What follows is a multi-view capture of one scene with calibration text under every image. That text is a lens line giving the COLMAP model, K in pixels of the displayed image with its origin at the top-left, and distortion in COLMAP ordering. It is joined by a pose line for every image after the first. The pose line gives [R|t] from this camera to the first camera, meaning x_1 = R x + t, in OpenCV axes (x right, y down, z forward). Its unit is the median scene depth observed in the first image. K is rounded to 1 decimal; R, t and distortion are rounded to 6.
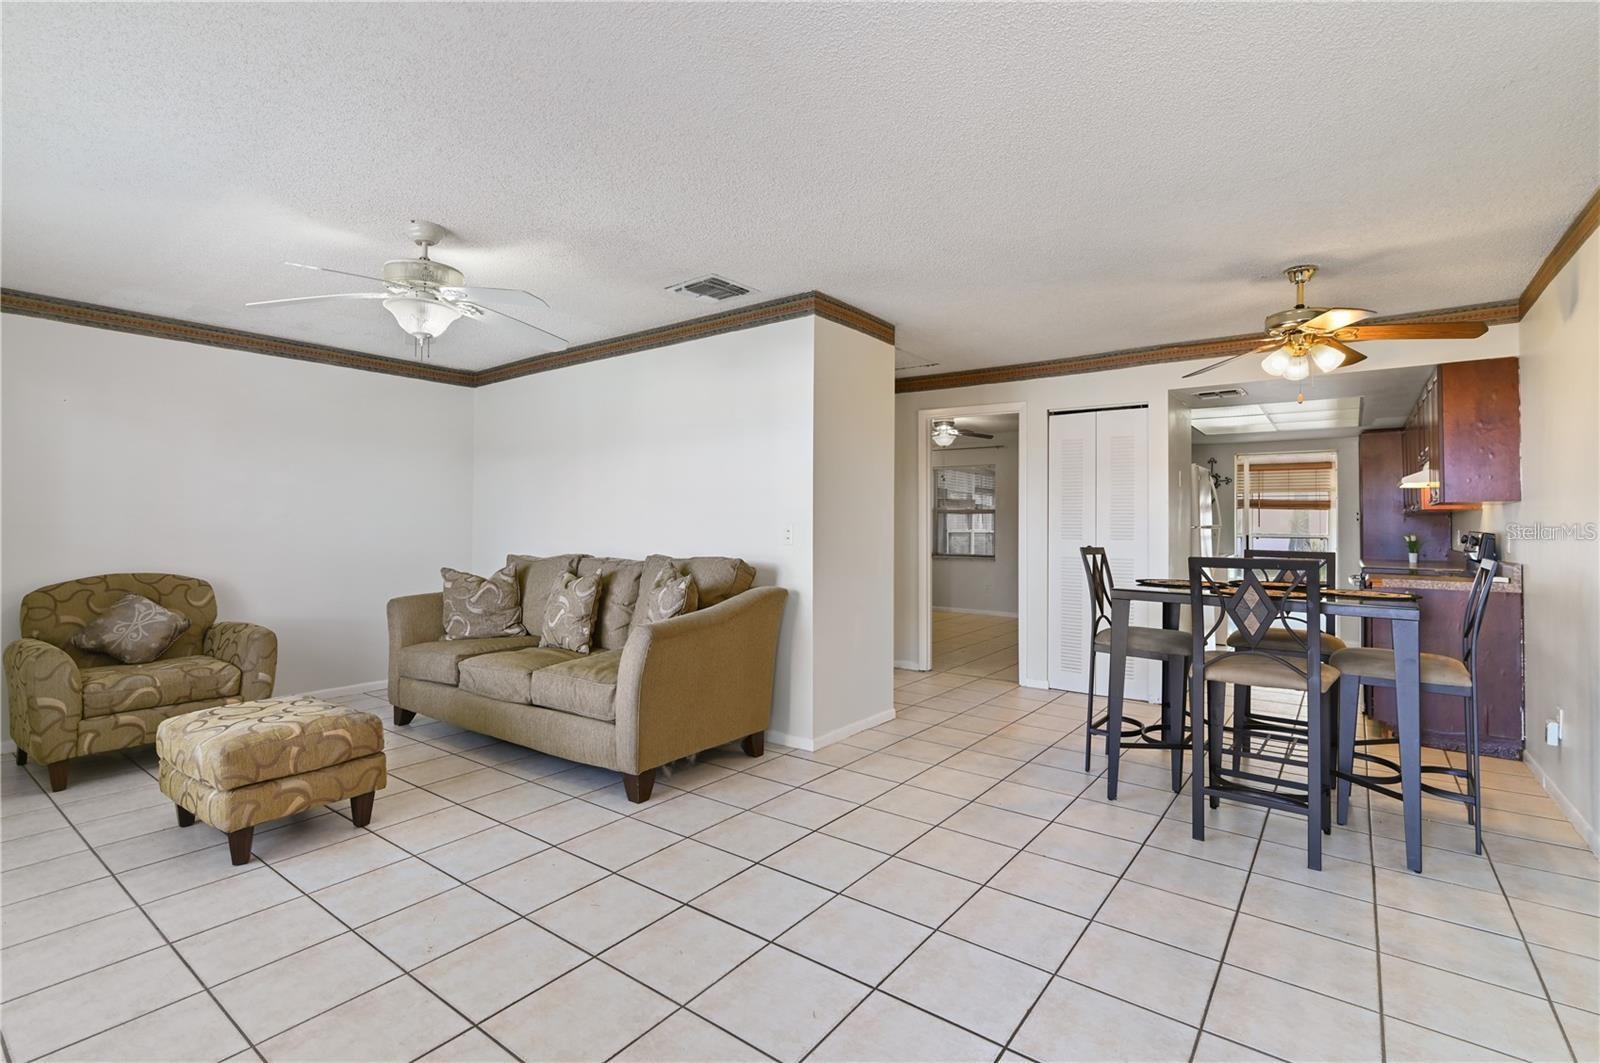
lens RADIAL K [[730.5, 0, 802.6], [0, 730.5, 514.9], [0, 0, 1]] dist [0.008857, -0.000397]
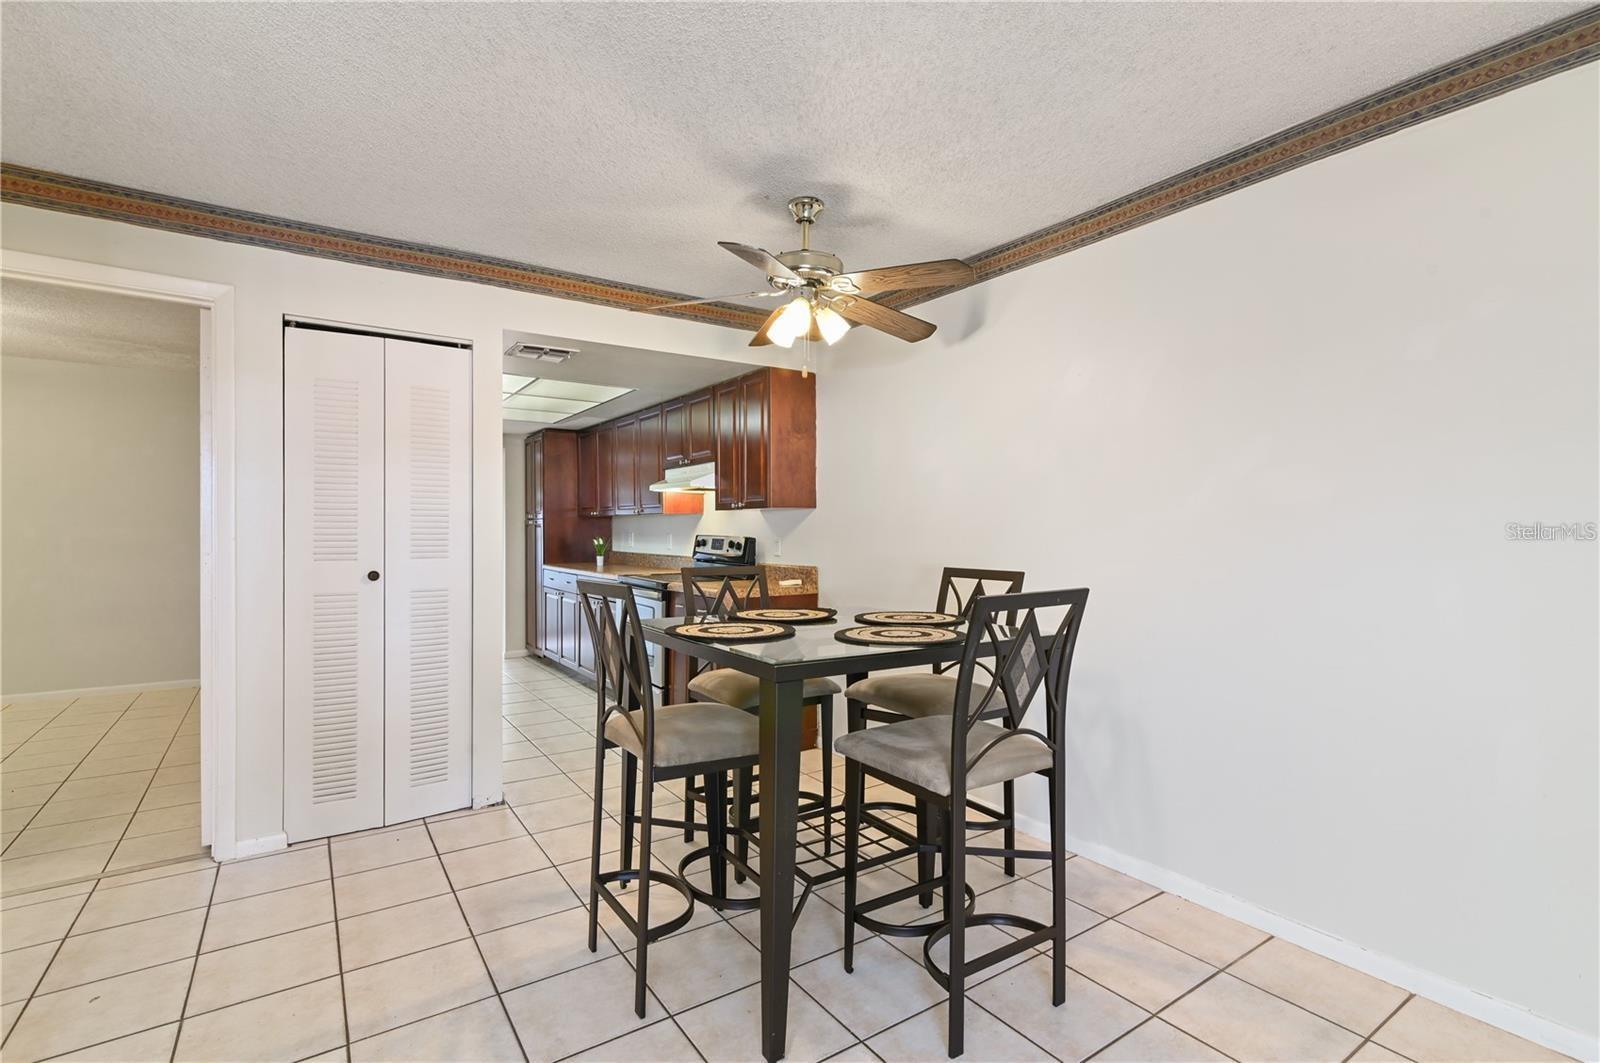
lens RADIAL K [[736.5, 0, 783.6], [0, 736.5, 529.2], [0, 0, 1]] dist [-0.000704, -0.000066]
pose [[0.330686, -0.008812, 0.943700, -0.056902], [-0.010057, 0.999867, 0.012861, -0.001161], [-0.943687, -0.013744, 0.330553, 0.647563]]
